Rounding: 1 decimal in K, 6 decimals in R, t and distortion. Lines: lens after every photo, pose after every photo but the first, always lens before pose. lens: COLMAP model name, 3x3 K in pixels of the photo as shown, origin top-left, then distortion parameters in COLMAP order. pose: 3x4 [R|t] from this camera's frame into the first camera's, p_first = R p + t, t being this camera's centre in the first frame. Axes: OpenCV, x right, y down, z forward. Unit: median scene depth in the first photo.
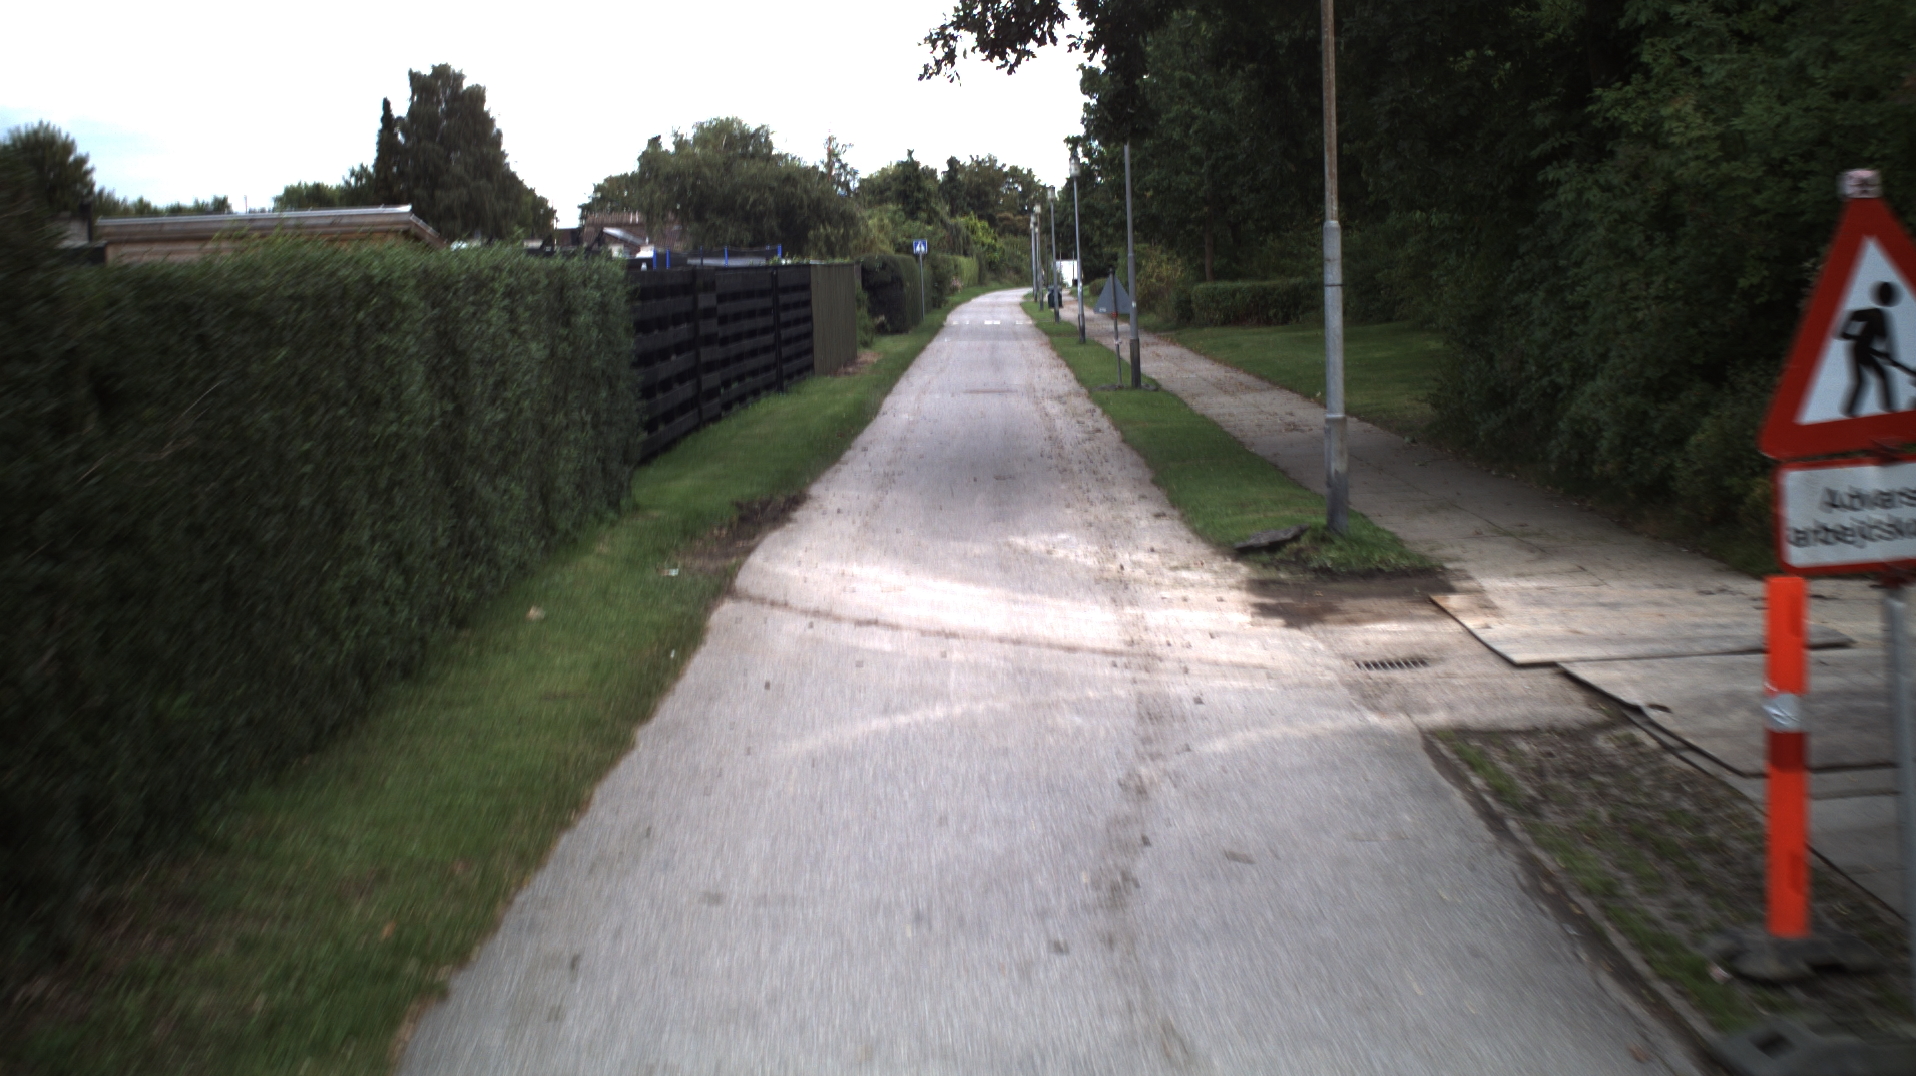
lens RADIAL K [[2603.7, 0, 958.0], [0, 2603.7, 538.0], [0, 0, 1]] dist [-0.169055, 0.075007]
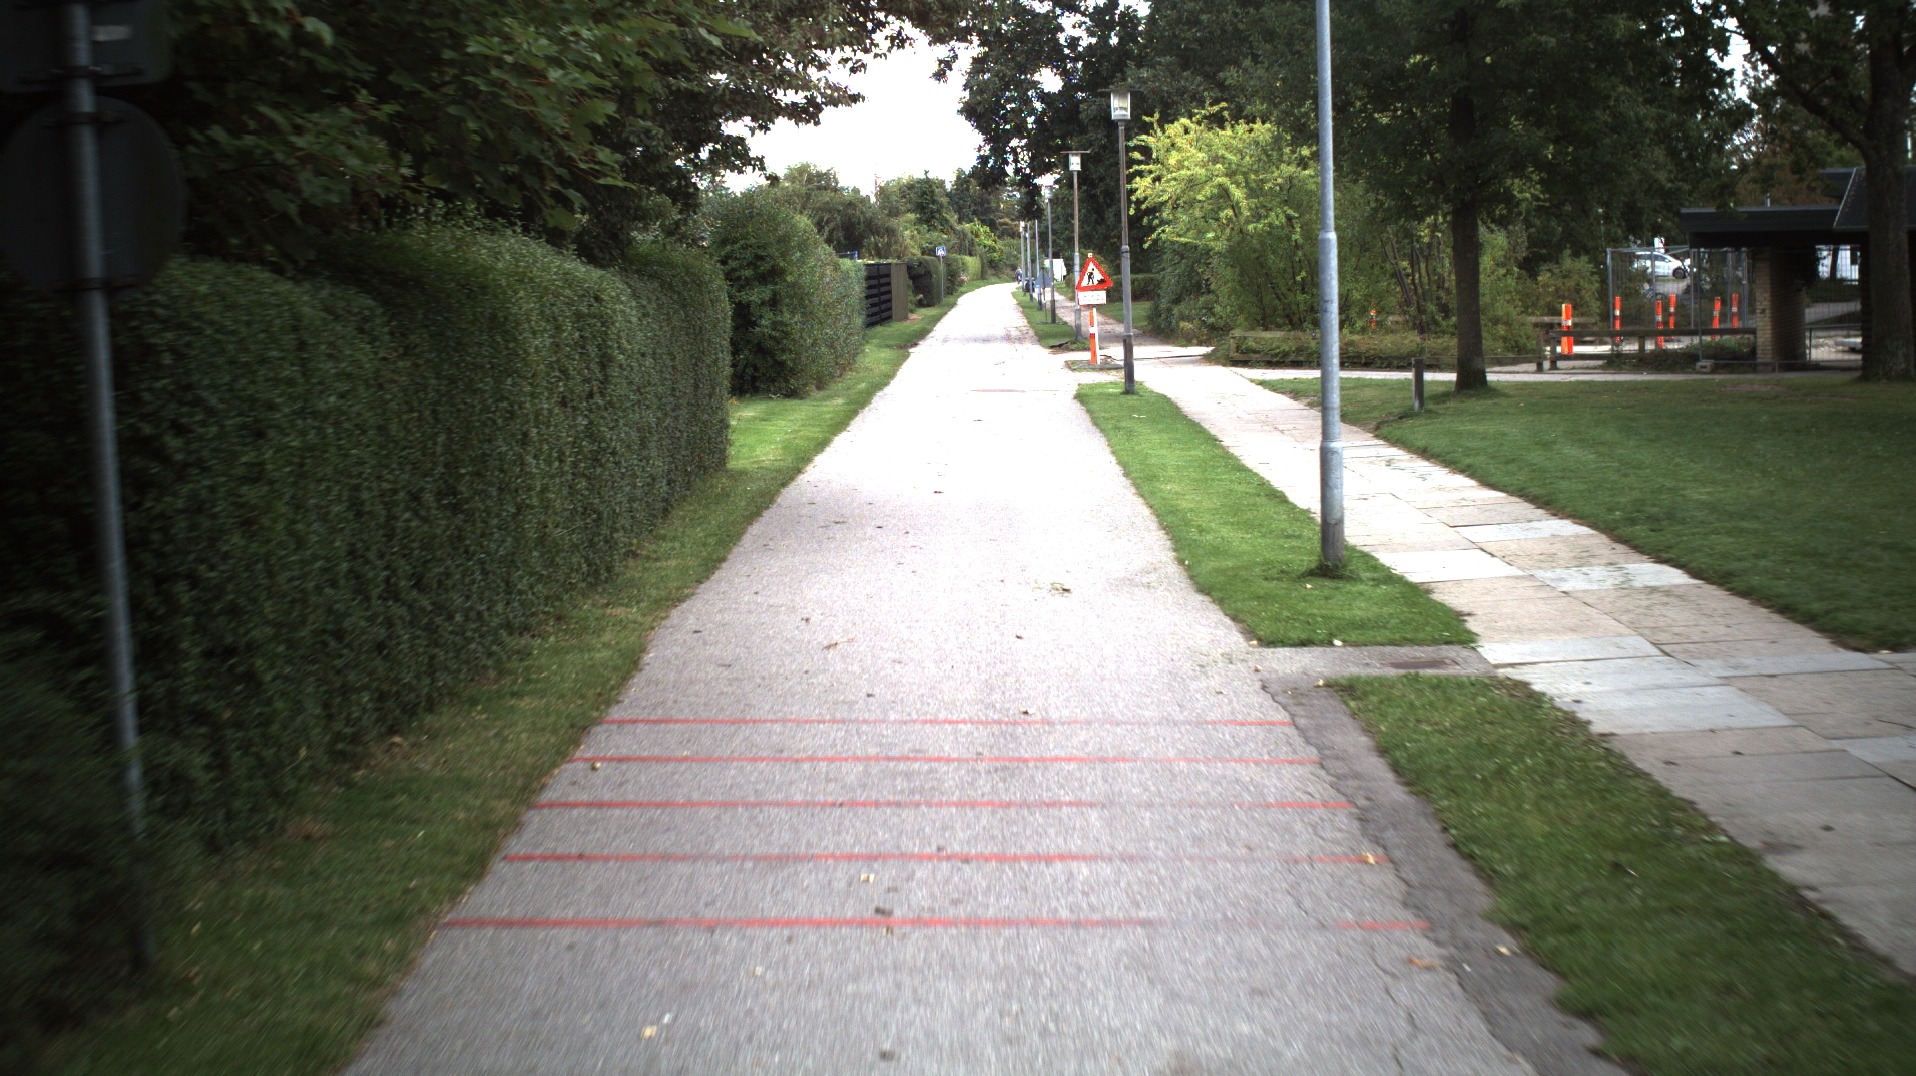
lens RADIAL K [[2603.7, 0, 958.0], [0, 2603.7, 538.0], [0, 0, 1]] dist [-0.169055, 0.075007]
pose [[0.999993, 0.003444, -0.001213, -0.003979], [-0.003443, 0.999993, 0.001093, 0.086299], [0.001217, -0.001089, 0.999999, -0.835188]]
